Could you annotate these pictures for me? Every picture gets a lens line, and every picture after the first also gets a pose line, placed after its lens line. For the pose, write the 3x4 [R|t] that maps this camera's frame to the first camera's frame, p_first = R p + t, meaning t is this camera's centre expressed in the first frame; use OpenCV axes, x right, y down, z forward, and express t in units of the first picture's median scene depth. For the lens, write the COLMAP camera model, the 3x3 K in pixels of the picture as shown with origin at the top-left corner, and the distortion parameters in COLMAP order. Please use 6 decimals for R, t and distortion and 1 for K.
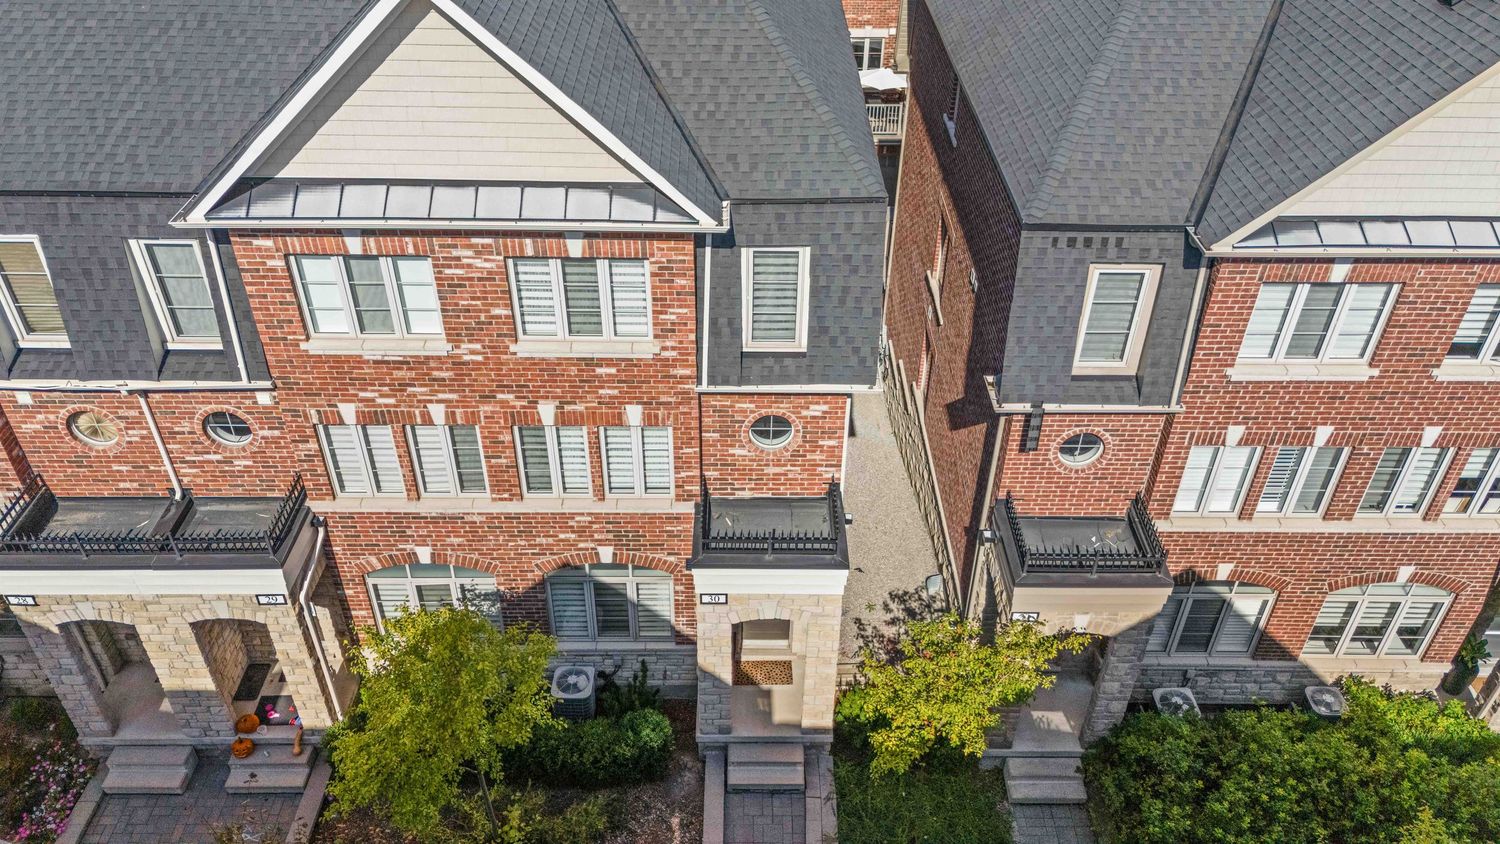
lens RADIAL K [[1103.2, 0, 747.7], [0, 1103.2, 417.0], [0, 0, 1]] dist [0.066636, -0.074636]
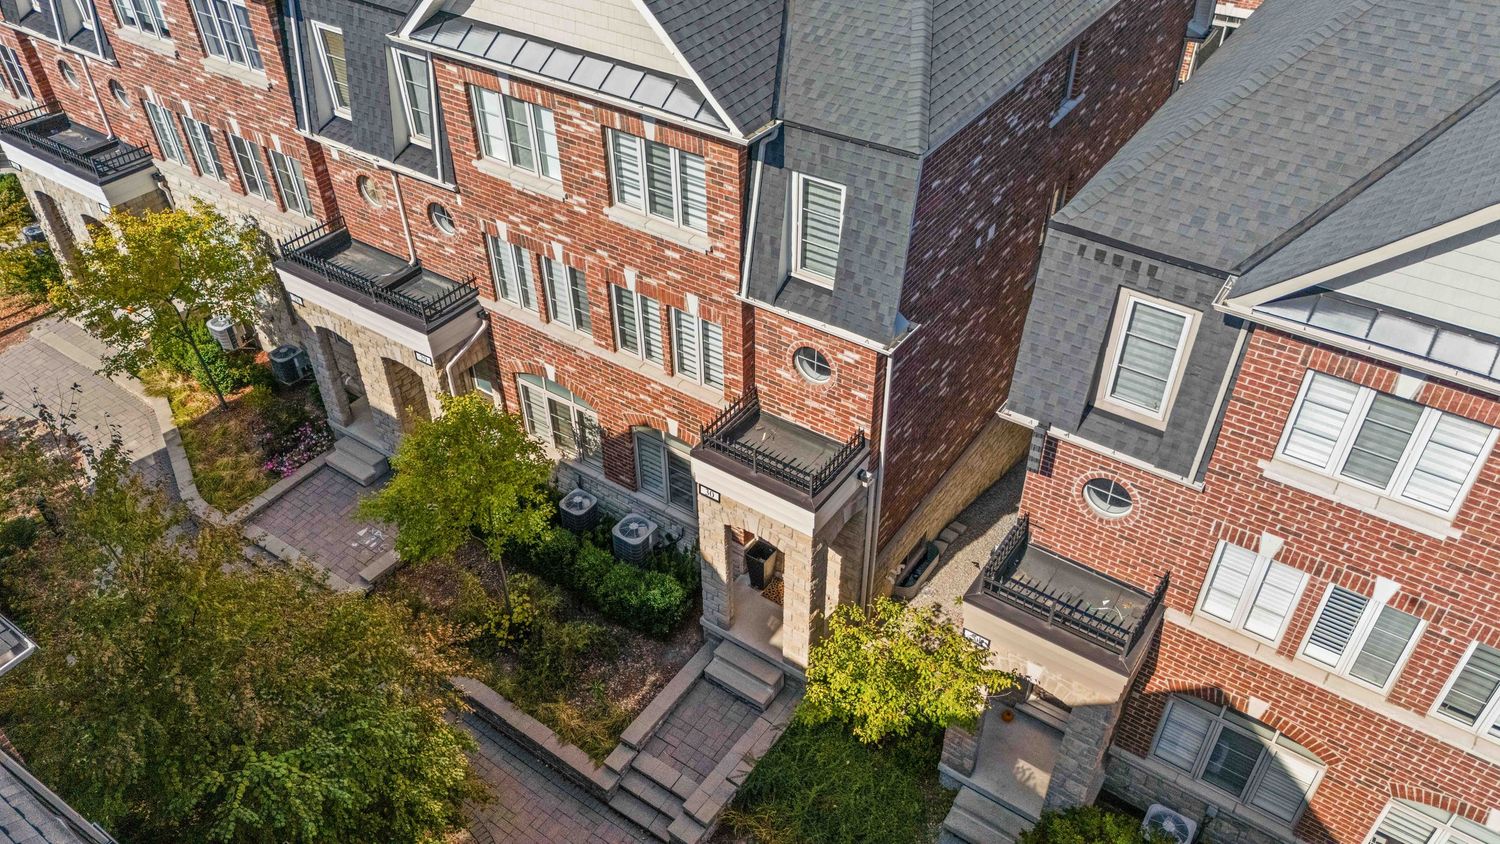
lens RADIAL K [[1103.2, 0, 747.7], [0, 1103.2, 417.0], [0, 0, 1]] dist [0.066636, -0.074636]
pose [[0.818863, 0.347295, -0.457000, 0.493178], [-0.327964, 0.936511, 0.124044, -0.051882], [0.471066, 0.048304, 0.880775, 0.084042]]
